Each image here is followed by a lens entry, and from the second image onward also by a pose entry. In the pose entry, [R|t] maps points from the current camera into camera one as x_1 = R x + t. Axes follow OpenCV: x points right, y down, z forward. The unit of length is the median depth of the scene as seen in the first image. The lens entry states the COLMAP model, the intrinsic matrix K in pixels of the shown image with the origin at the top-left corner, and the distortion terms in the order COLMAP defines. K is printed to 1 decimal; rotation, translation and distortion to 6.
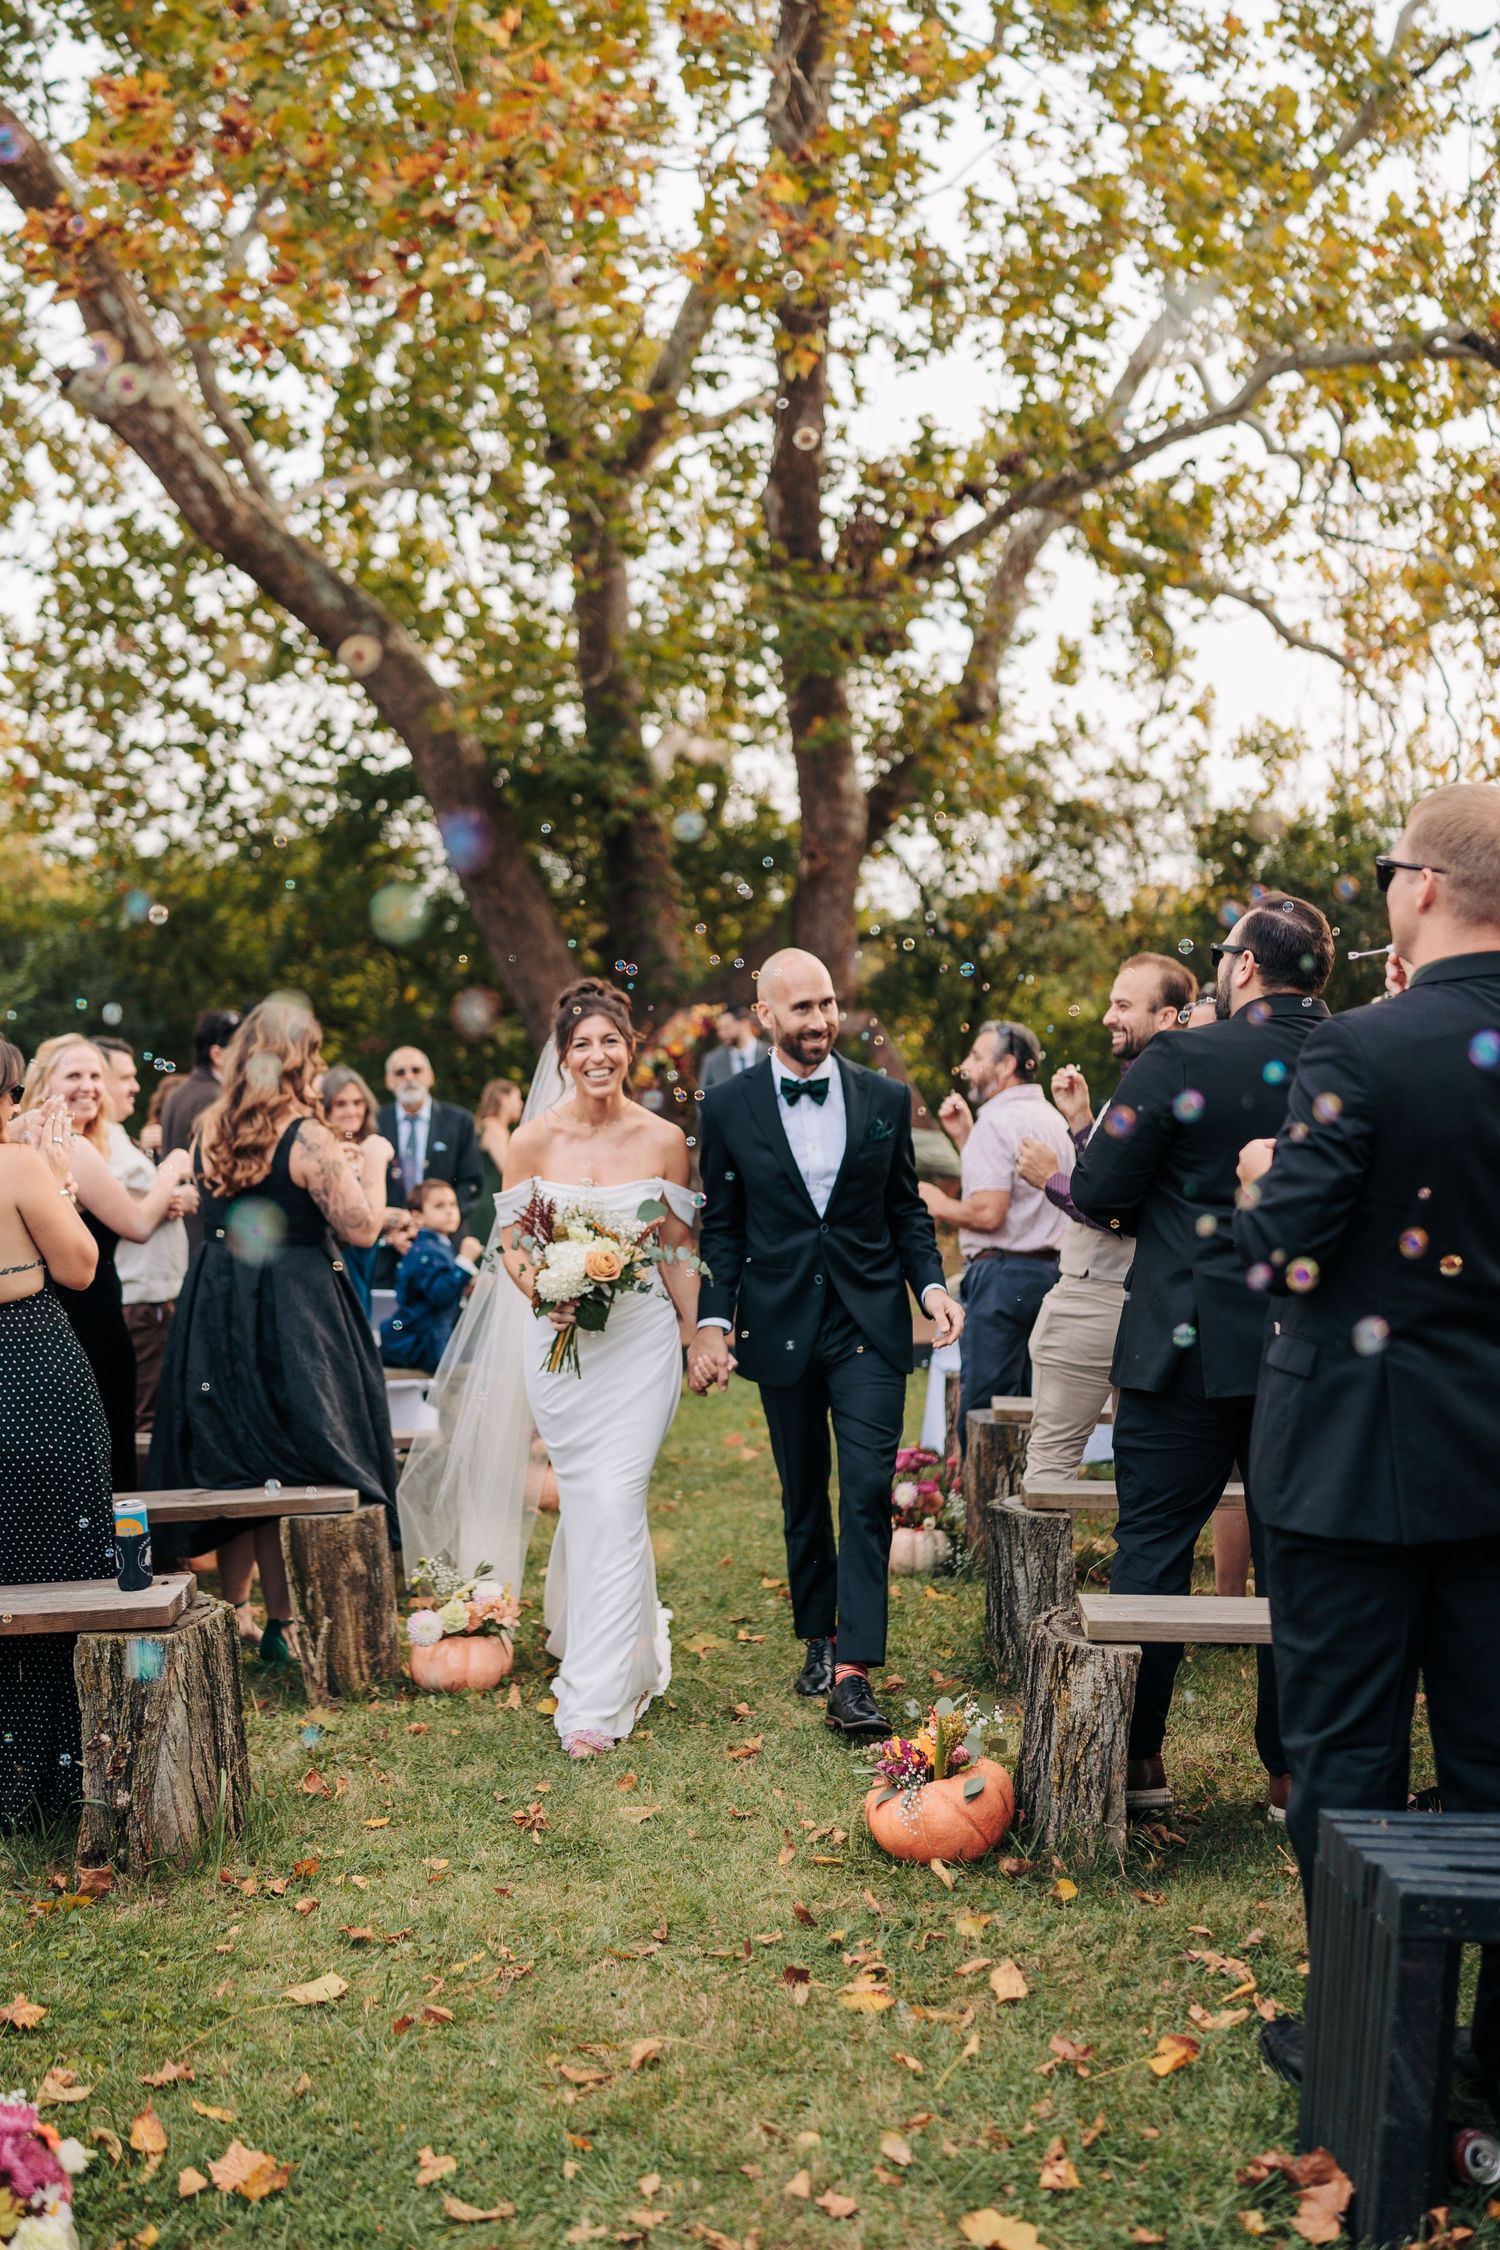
lens RADIAL K [[2118.3, 0, 750.0], [0, 2118.3, 1125.0], [0, 0, 1]] dist [0.000542, -0.006783]
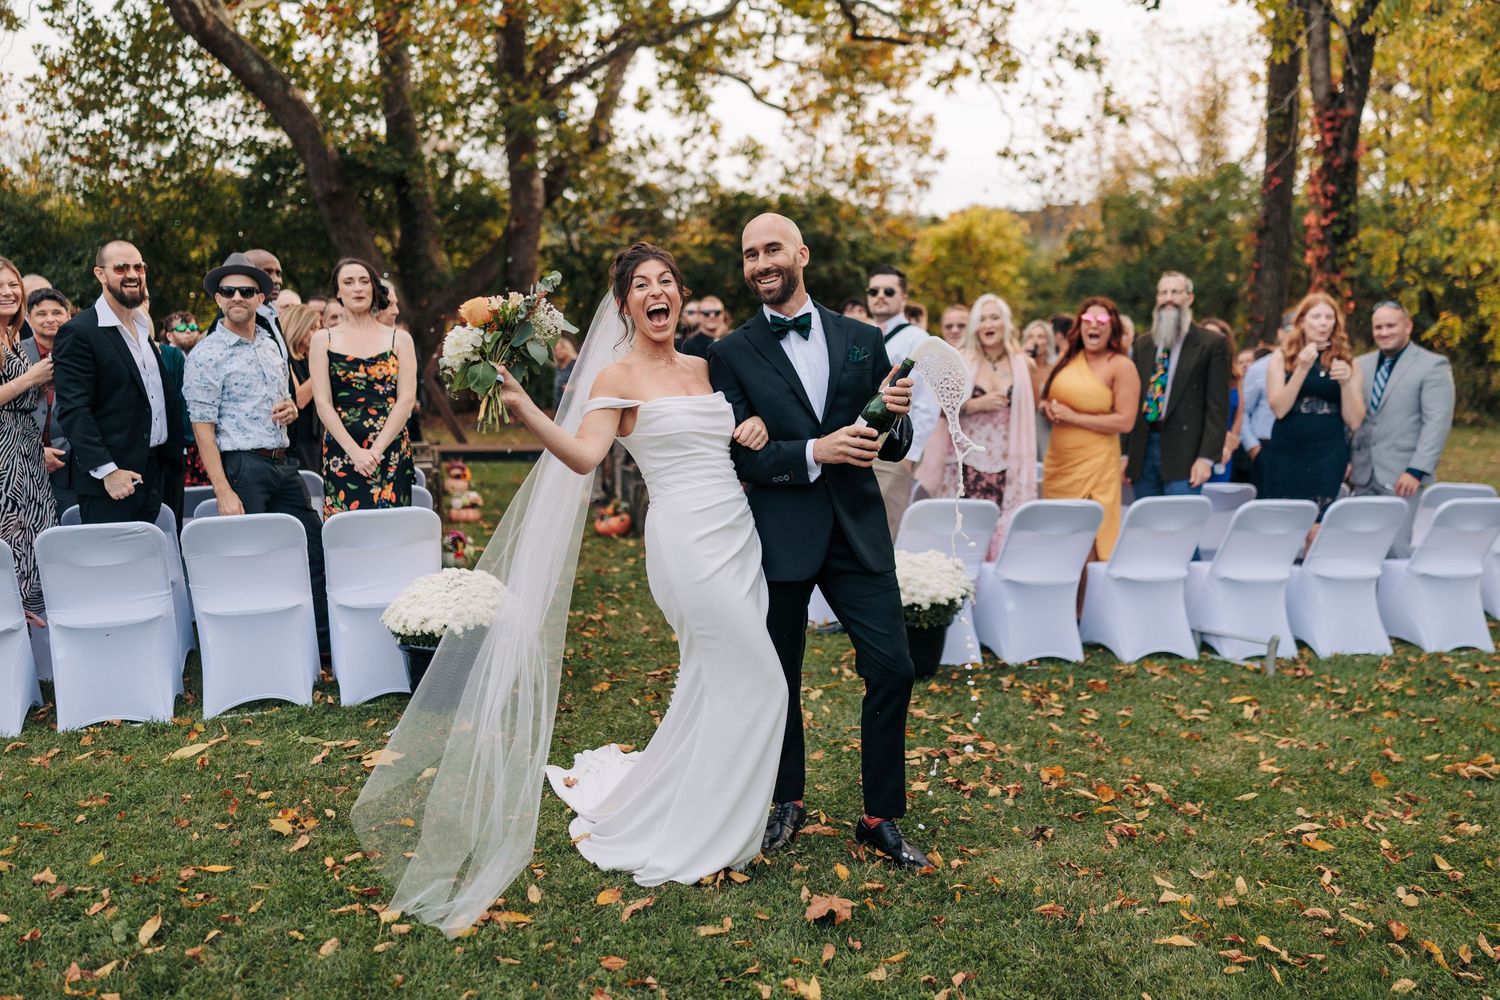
lens RADIAL K [[1515.6, 0, 750.0], [0, 1515.6, 500.0], [0, 0, 1]] dist [0.039237, -0.007520]
pose [[0.975232, -0.003195, 0.221159, -0.074155], [-0.018120, 0.995381, 0.094283, -0.002149], [-0.220439, -0.095955, 0.970670, -0.464299]]
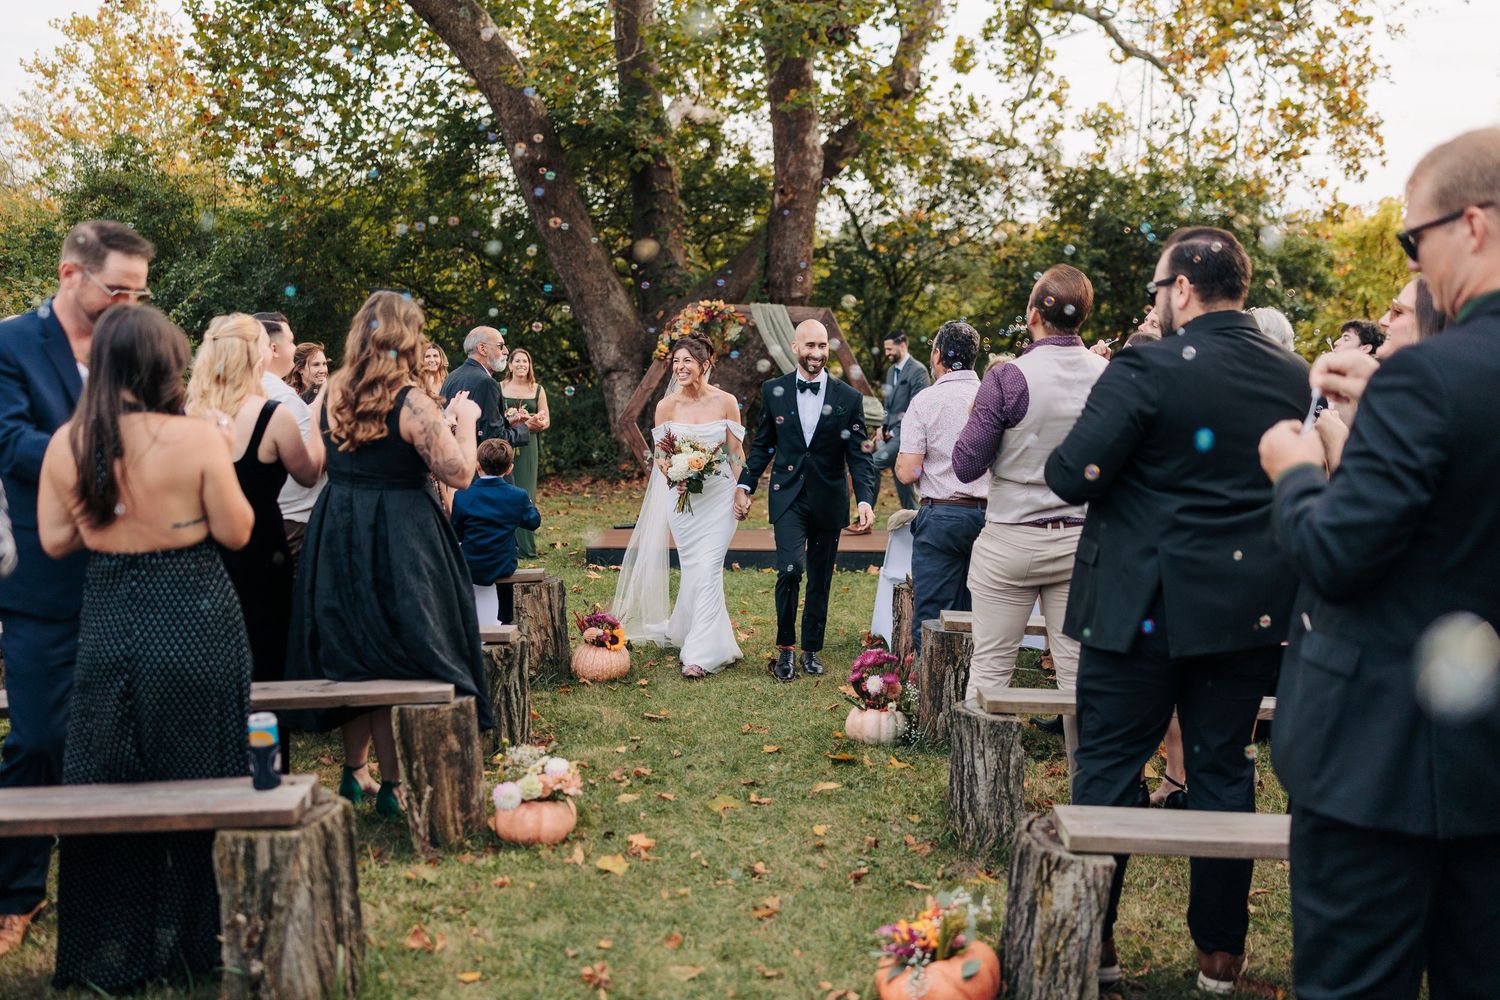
lens RADIAL K [[1425.2, 0, 763.3], [0, 1425.2, 522.0], [0, 0, 1]] dist [-0.022330, -0.005268]
pose [[0.999143, 0.023271, 0.034230, -0.010651], [-0.026555, 0.994749, 0.098842, -0.003939], [-0.031751, -0.099666, 0.994514, 0.053100]]
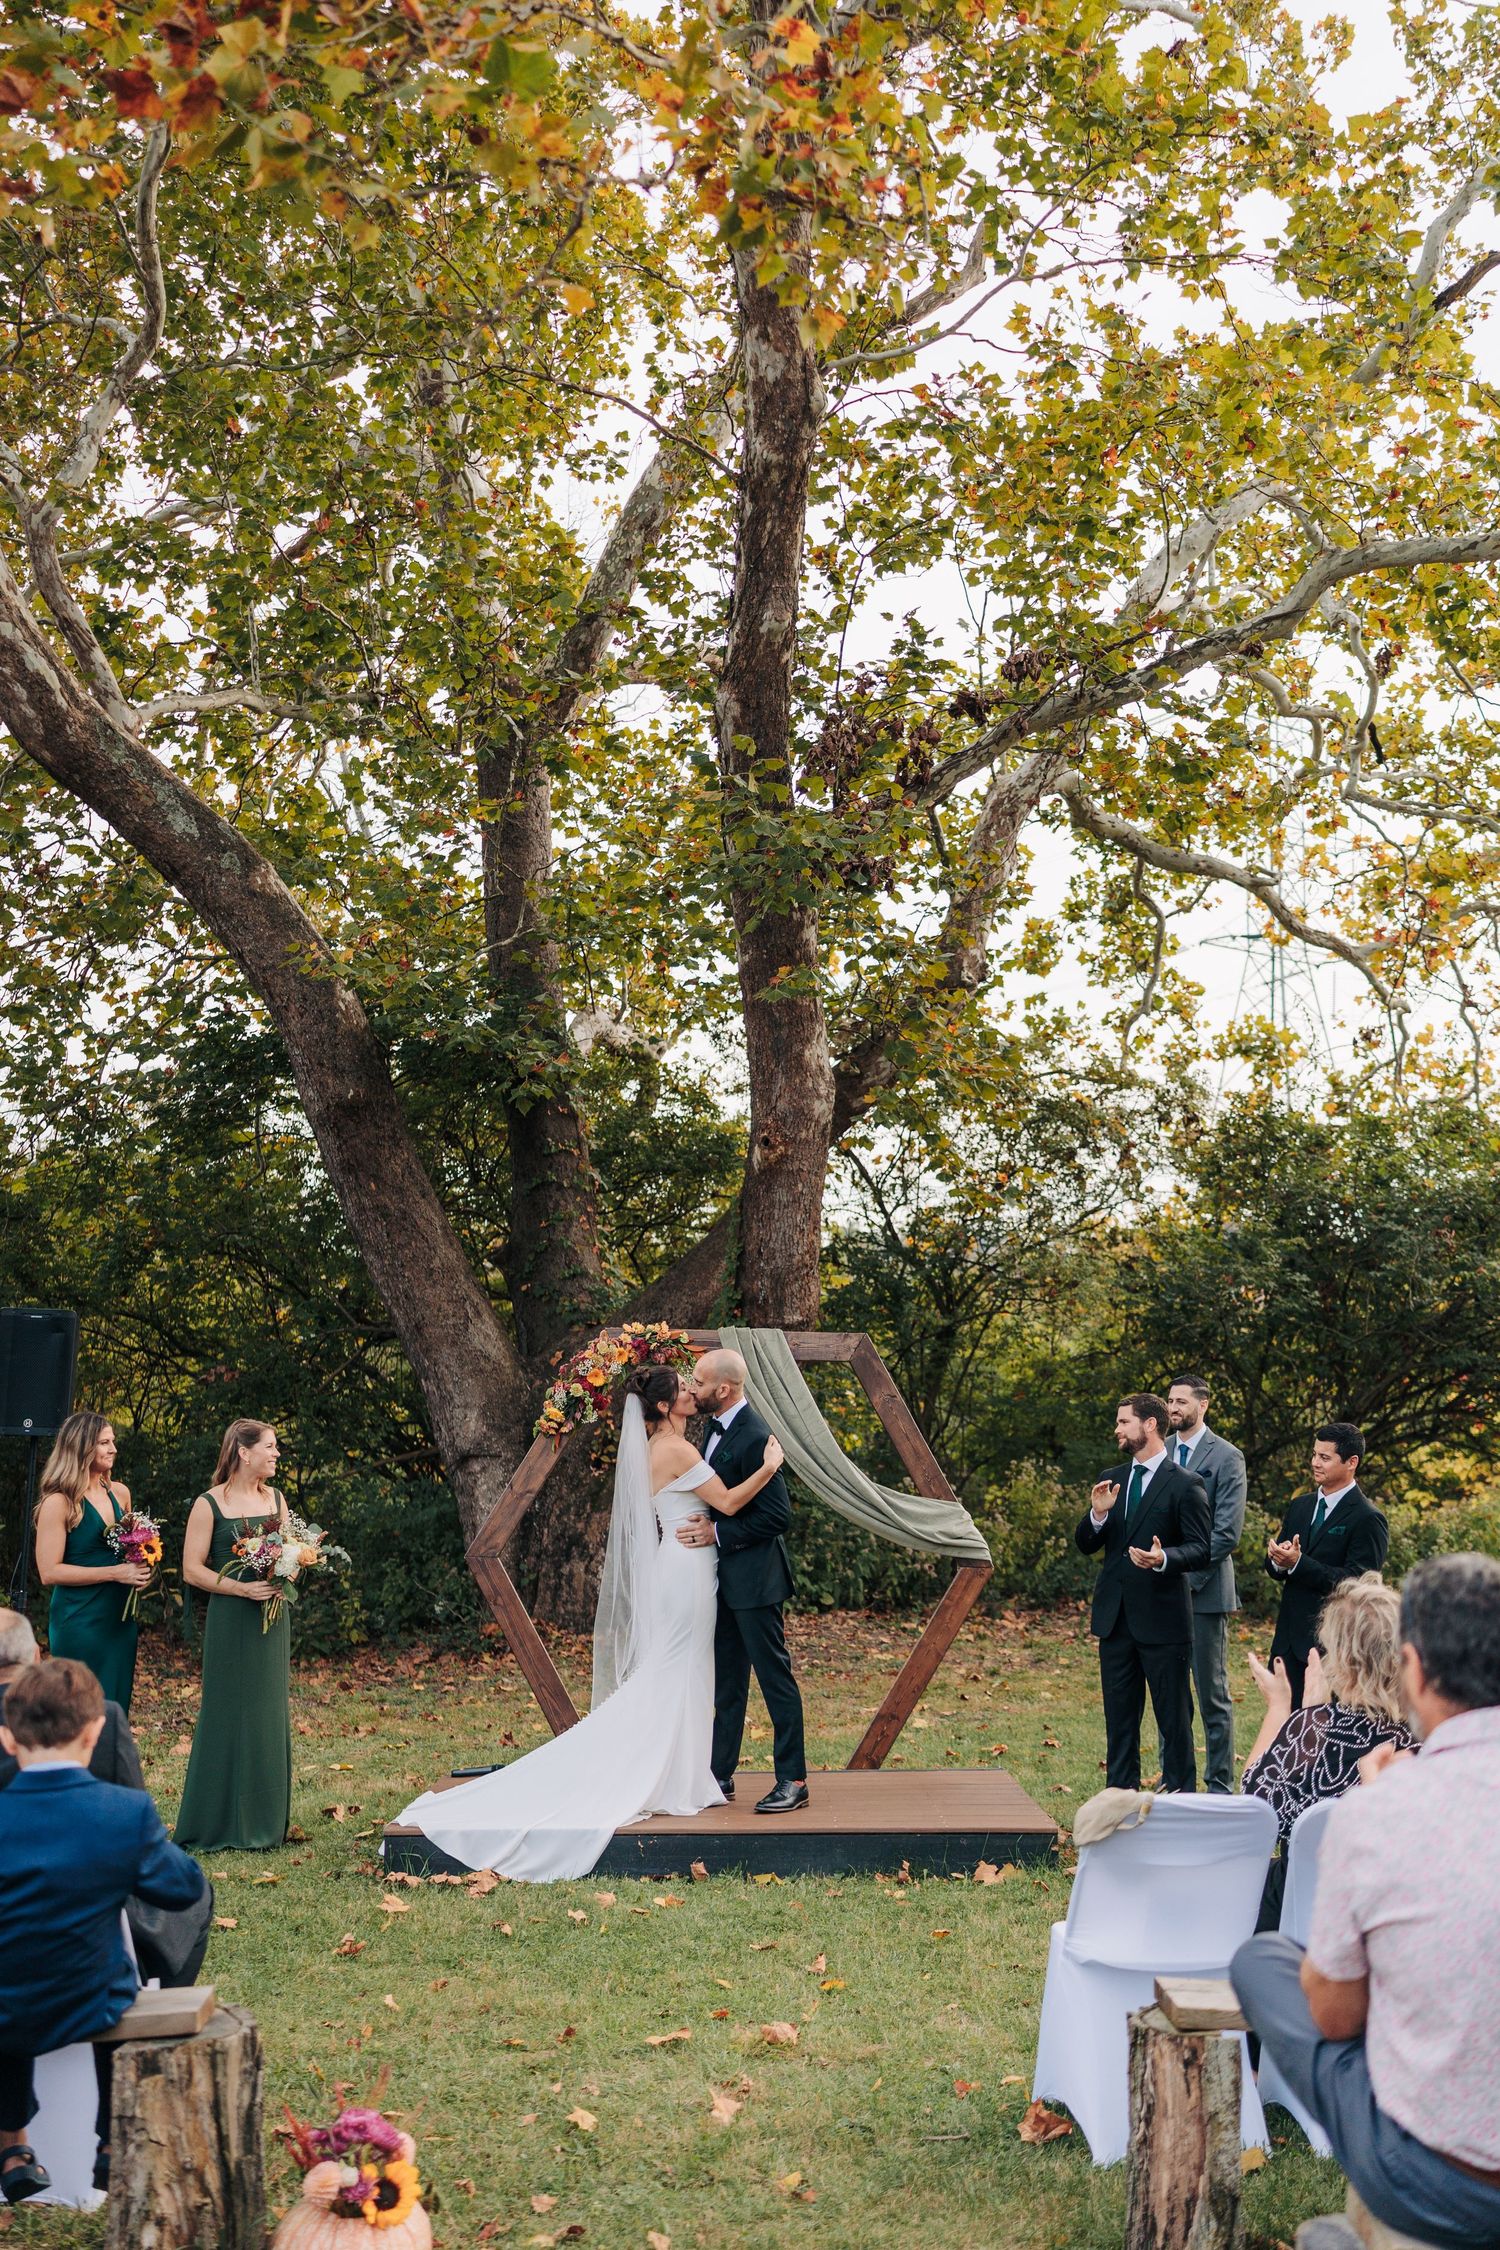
lens RADIAL K [[2074.0, 0, 763.0], [0, 2074.0, 1095.3], [0, 0, 1]] dist [0.012885, 0.001983]
pose [[0.998590, 0.019194, 0.049489, -0.011883], [-0.010212, 0.984387, -0.175722, -0.005694], [-0.052089, 0.174969, 0.983195, 0.218291]]
